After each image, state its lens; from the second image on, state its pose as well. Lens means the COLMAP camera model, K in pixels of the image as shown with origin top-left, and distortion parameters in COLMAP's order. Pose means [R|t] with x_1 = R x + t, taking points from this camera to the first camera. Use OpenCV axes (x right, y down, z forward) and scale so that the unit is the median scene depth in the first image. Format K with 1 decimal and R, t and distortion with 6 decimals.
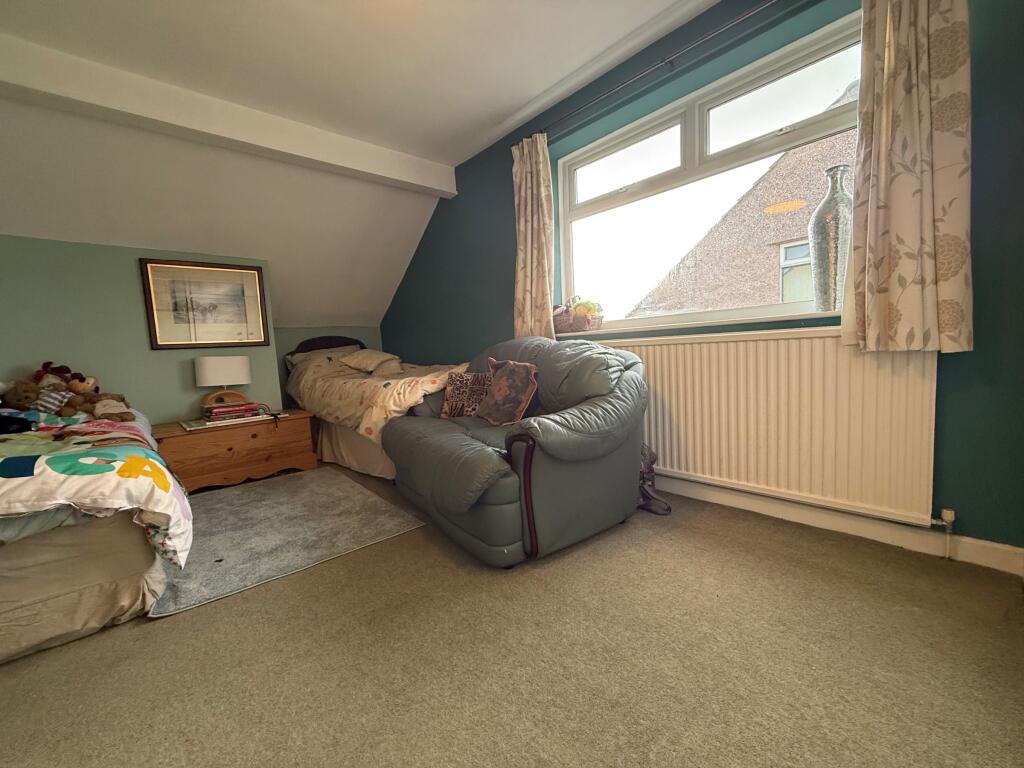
lens RADIAL K [[406.1, 0, 510.6], [0, 406.1, 384.9], [0, 0, 1]] dist [-0.003387, -0.000266]
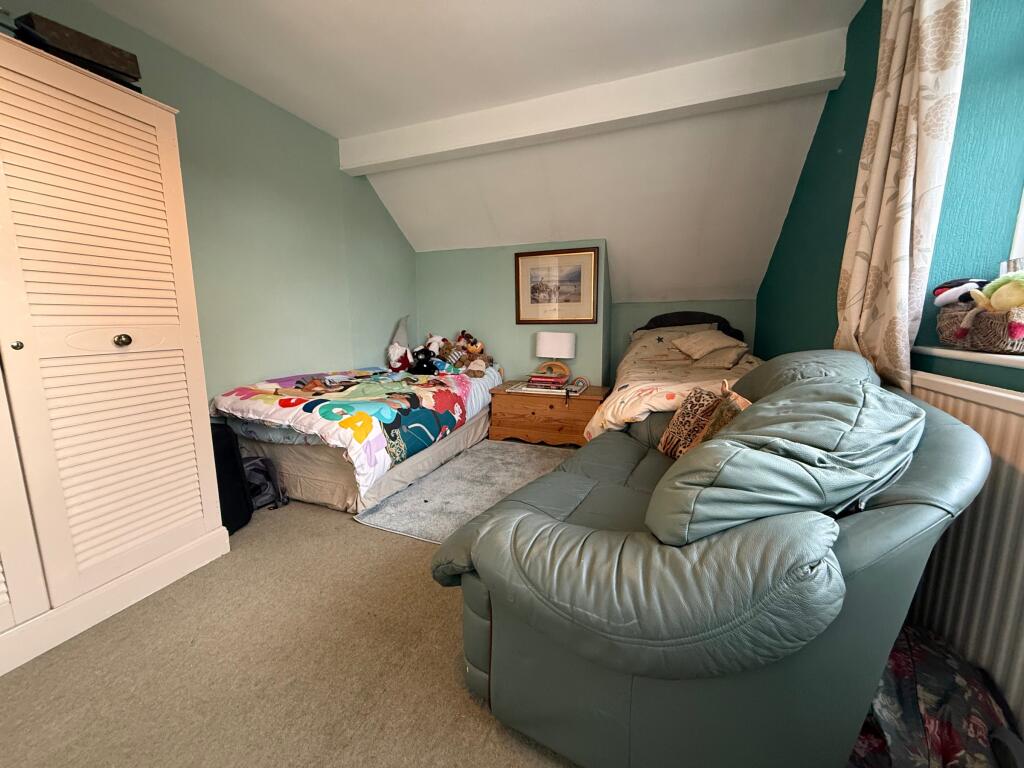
lens RADIAL K [[406.1, 0, 510.6], [0, 406.1, 384.9], [0, 0, 1]] dist [-0.003387, -0.000266]
pose [[0.441767, 0.194798, -0.875726, 0.321492], [-0.098911, 0.980766, 0.168267, -0.123780], [0.891661, 0.012284, 0.452538, 0.432942]]
